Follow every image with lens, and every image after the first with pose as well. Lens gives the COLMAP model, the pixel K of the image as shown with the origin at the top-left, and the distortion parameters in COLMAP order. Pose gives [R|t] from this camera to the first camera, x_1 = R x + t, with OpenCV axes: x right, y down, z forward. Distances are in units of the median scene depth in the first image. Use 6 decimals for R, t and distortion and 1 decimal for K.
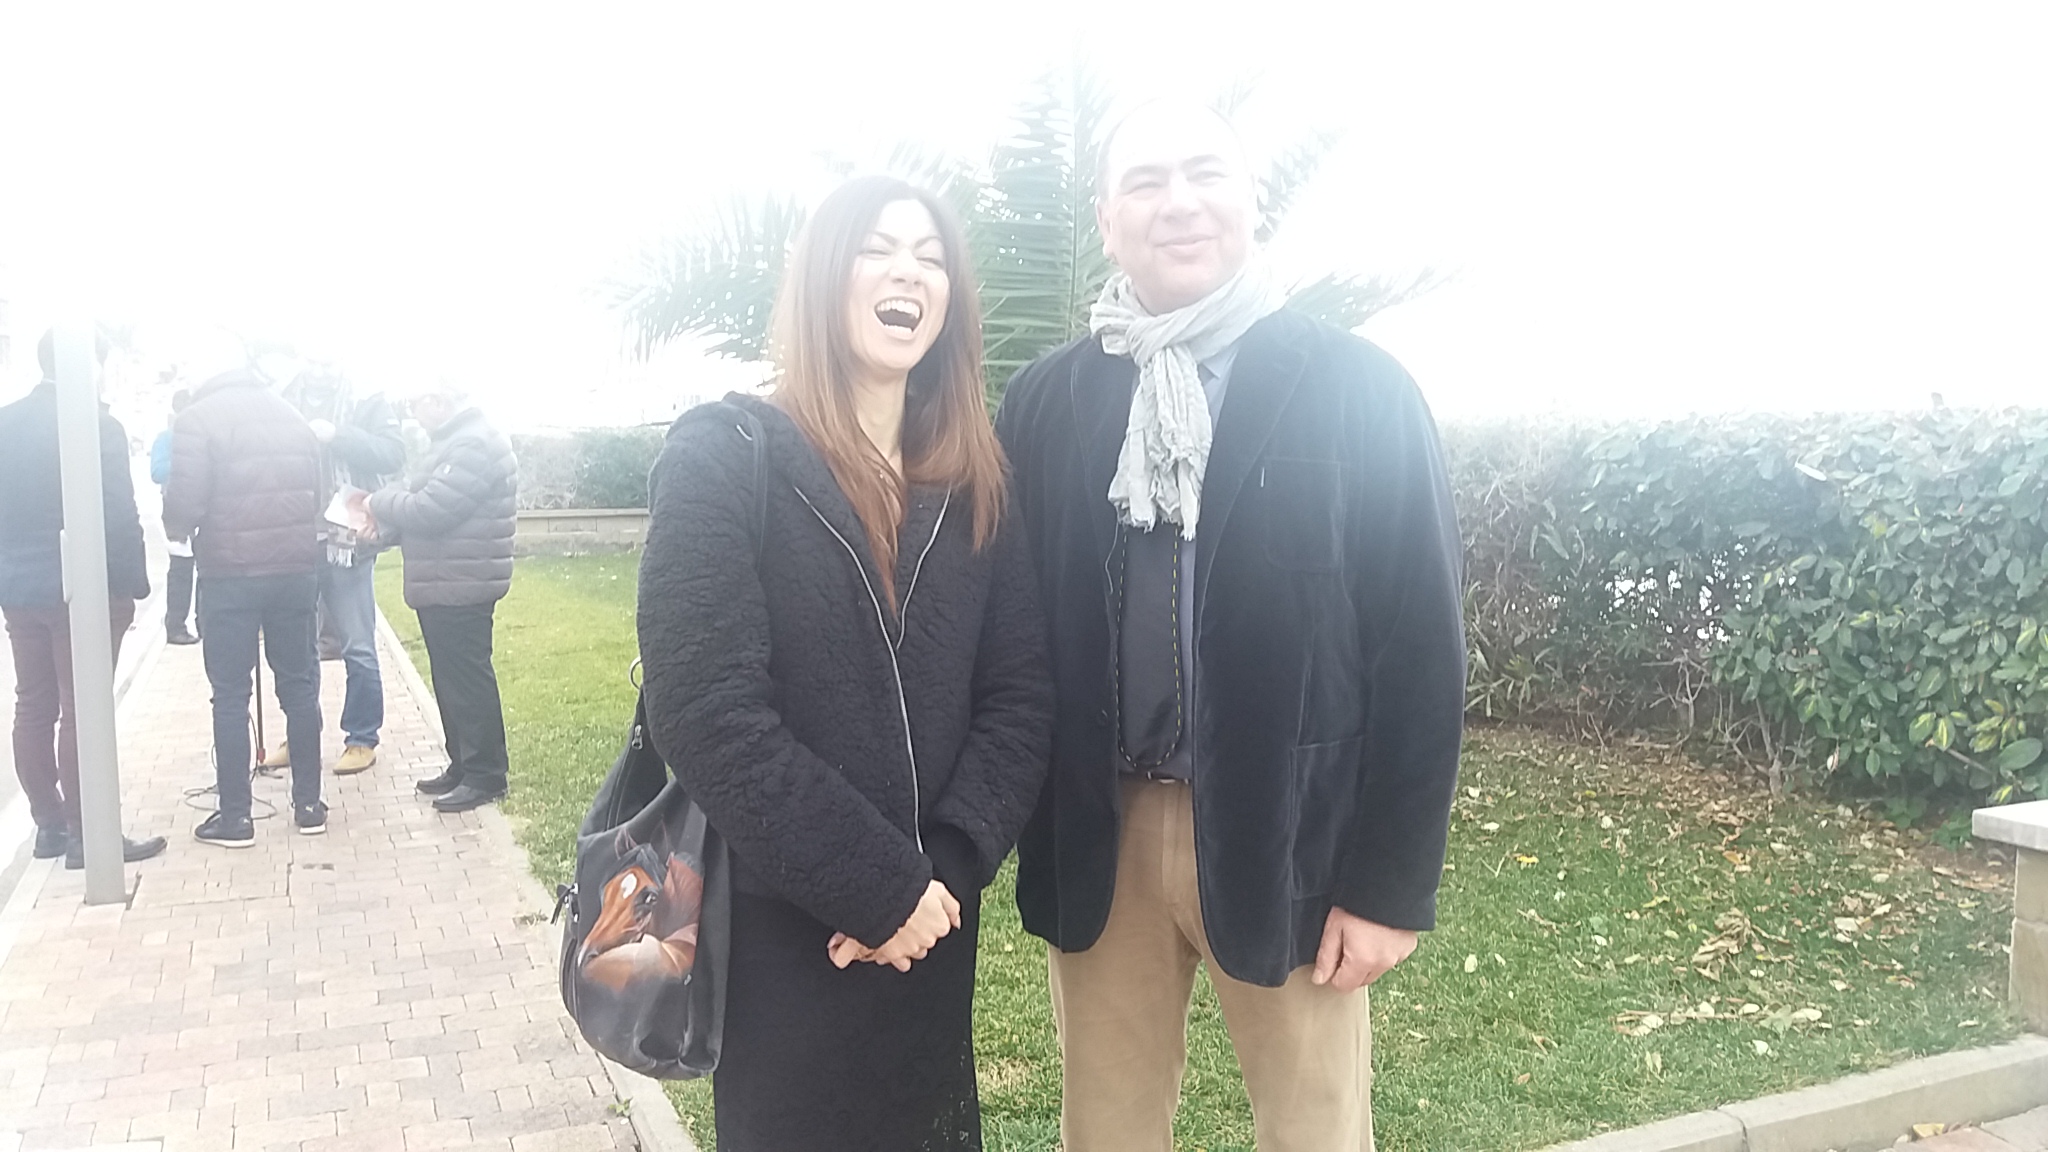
lens RADIAL K [[1556.3, 0, 1024.0], [0, 1556.3, 576.0], [0, 0, 1]] dist [0.074517, -0.000394]
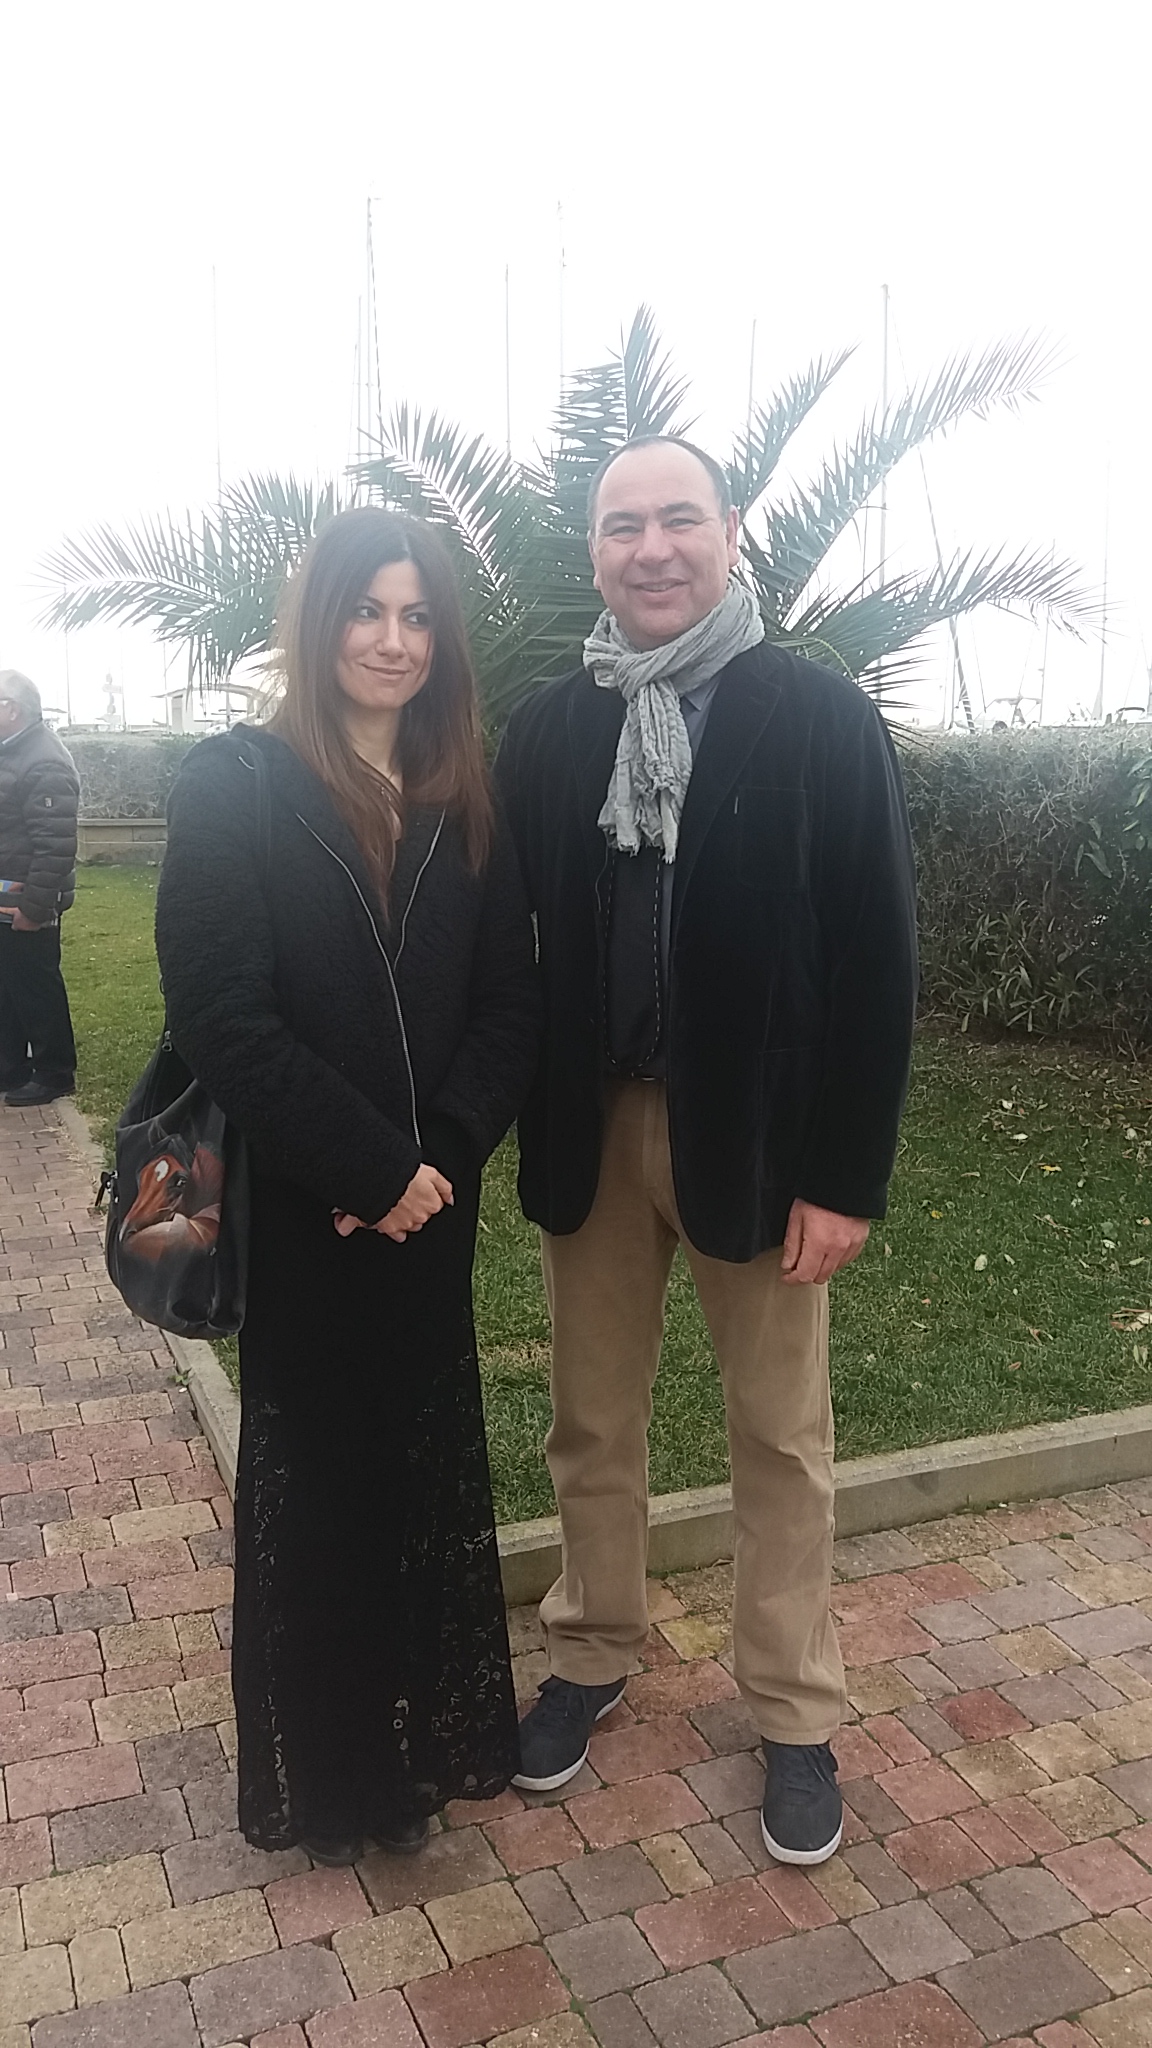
lens RADIAL K [[1563.7, 0, 576.0], [0, 1563.7, 1024.0], [0, 0, 1]] dist [0.175352, 0.000093]
pose [[0.999417, 0.011825, -0.032023, 0.072177], [-0.009029, 0.996246, 0.086095, -0.005056], [0.032920, -0.085756, 0.995772, -0.096077]]
